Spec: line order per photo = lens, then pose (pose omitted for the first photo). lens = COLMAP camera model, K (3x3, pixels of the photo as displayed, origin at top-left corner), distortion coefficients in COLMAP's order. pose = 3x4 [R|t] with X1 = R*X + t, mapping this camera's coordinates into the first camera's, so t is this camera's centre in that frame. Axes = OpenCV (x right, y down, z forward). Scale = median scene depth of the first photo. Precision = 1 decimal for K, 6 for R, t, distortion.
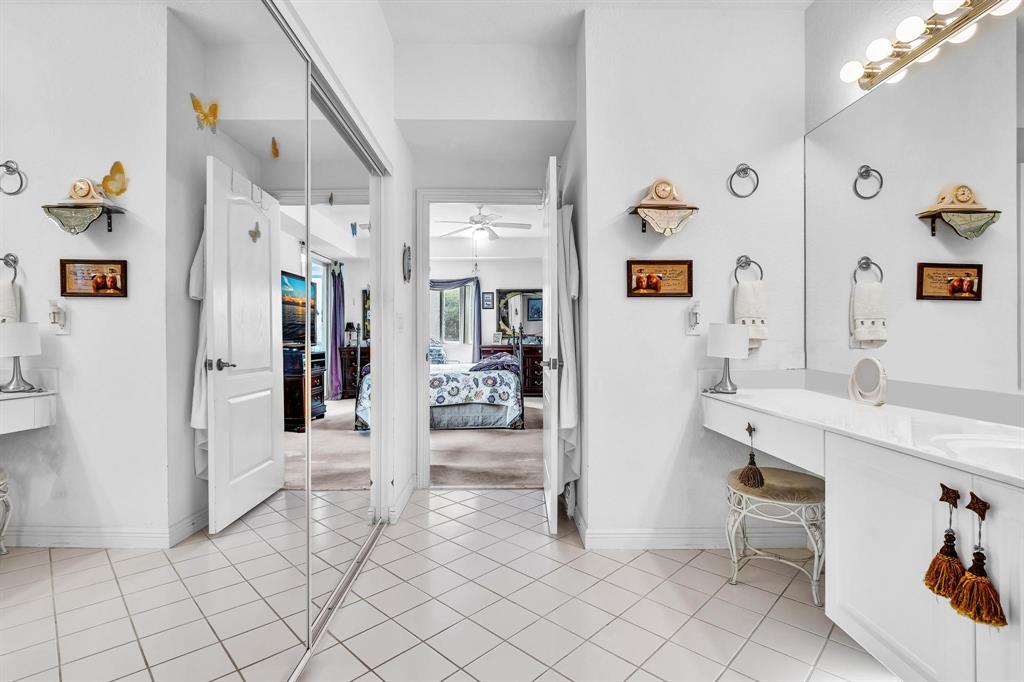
lens RADIAL K [[473.5, 0, 512.3], [0, 473.5, 333.4], [0, 0, 1]] dist [-0.001161, -0.000217]
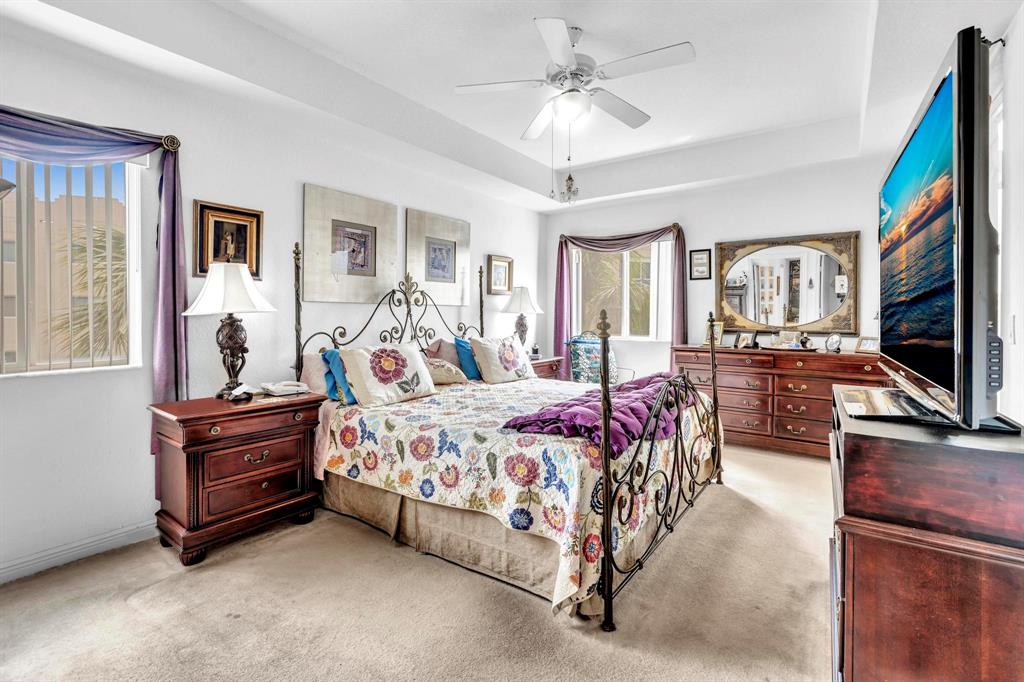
lens RADIAL K [[470.7, 0, 511.1], [0, 470.7, 319.6], [0, 0, 1]] dist [-0.002464, 0.000247]
pose [[0.800207, 0.007422, -0.599678, 0.167821], [0.002007, 0.999885, 0.015053, -0.022038], [0.599720, -0.013250, 0.800100, 0.697955]]
